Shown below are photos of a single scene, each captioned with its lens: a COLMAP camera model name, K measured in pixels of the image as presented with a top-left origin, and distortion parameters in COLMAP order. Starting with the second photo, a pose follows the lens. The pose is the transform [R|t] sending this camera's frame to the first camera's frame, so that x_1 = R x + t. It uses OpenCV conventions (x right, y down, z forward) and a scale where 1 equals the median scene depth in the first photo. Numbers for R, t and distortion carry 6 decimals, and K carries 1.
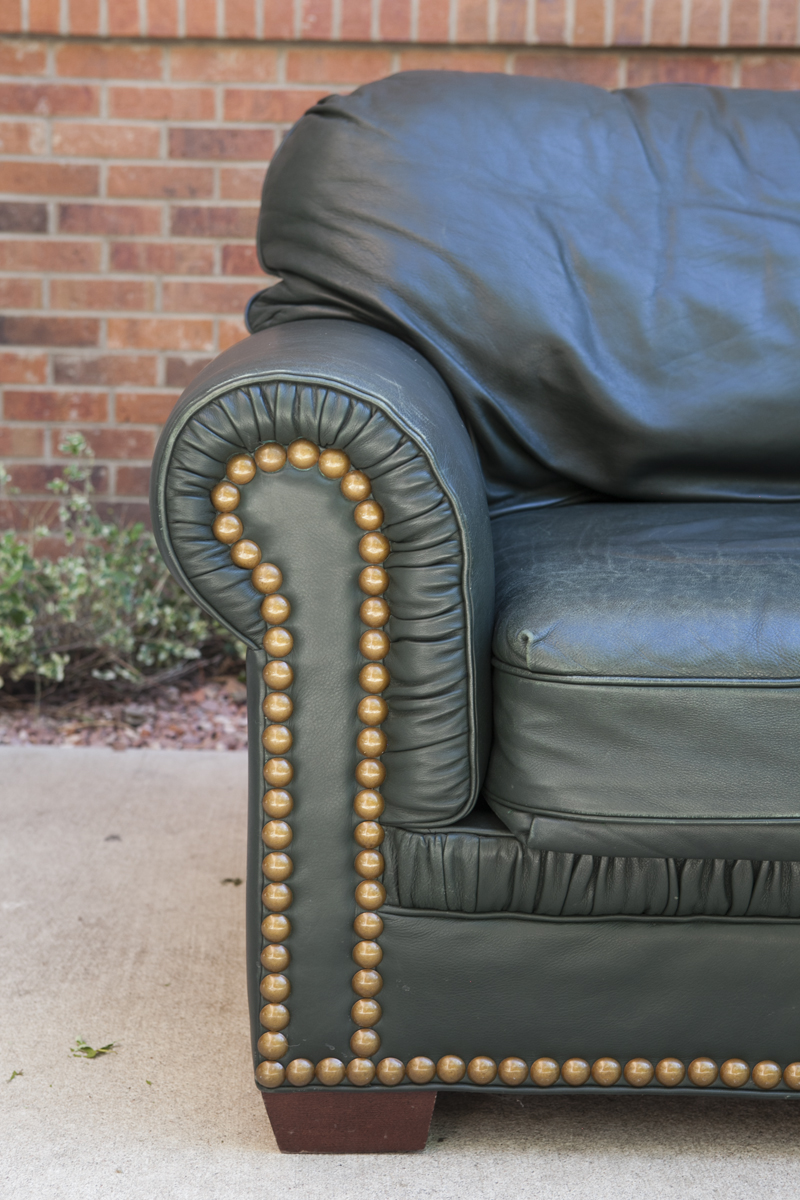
lens RADIAL K [[1795.9, 0, 449.9], [0, 1795.9, 578.2], [0, 0, 1]] dist [0.046323, 0.000000]
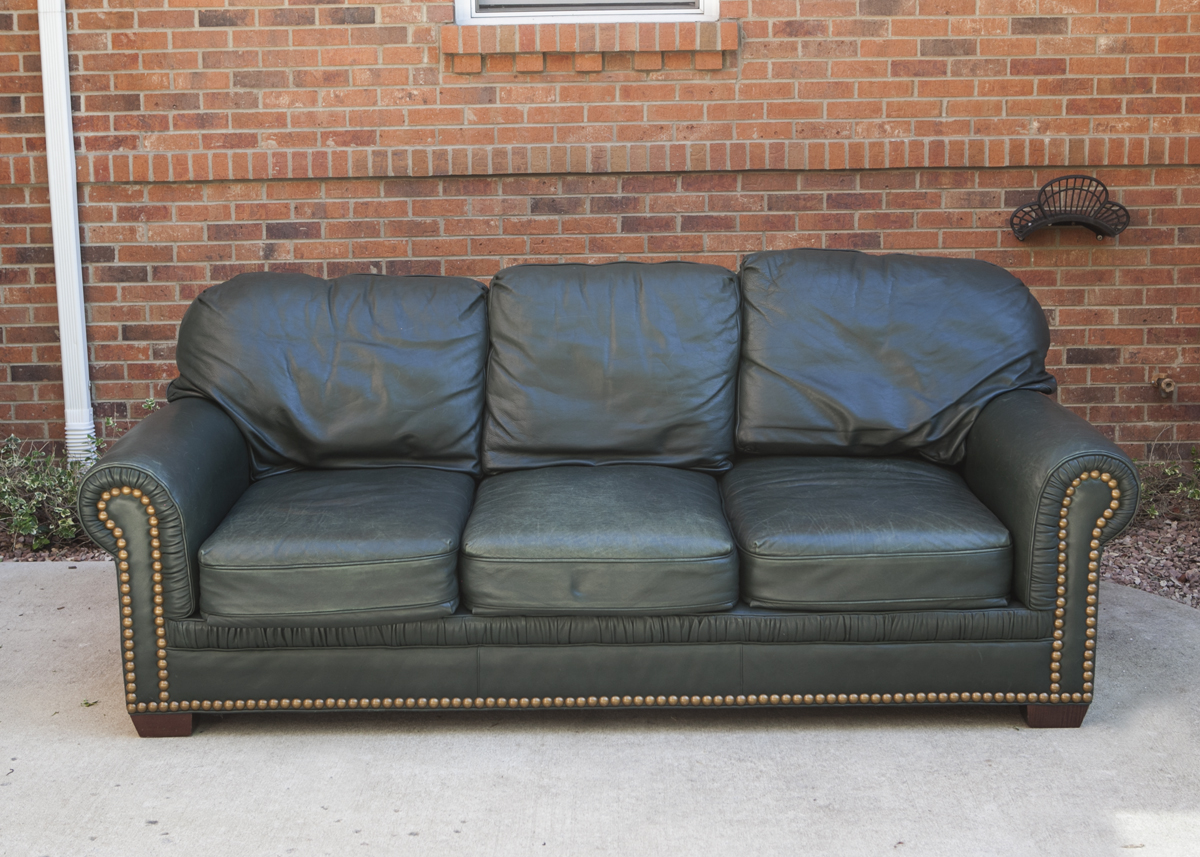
lens RADIAL K [[1546.1, 0, 645.8], [0, 1546.1, 248.5], [0, 0, 1]] dist [-0.039319, 0.000000]
pose [[0.998795, -0.040790, -0.027272, 0.785447], [0.039415, 0.998011, -0.049192, -0.284542], [0.029225, 0.048058, 0.998417, -1.370564]]
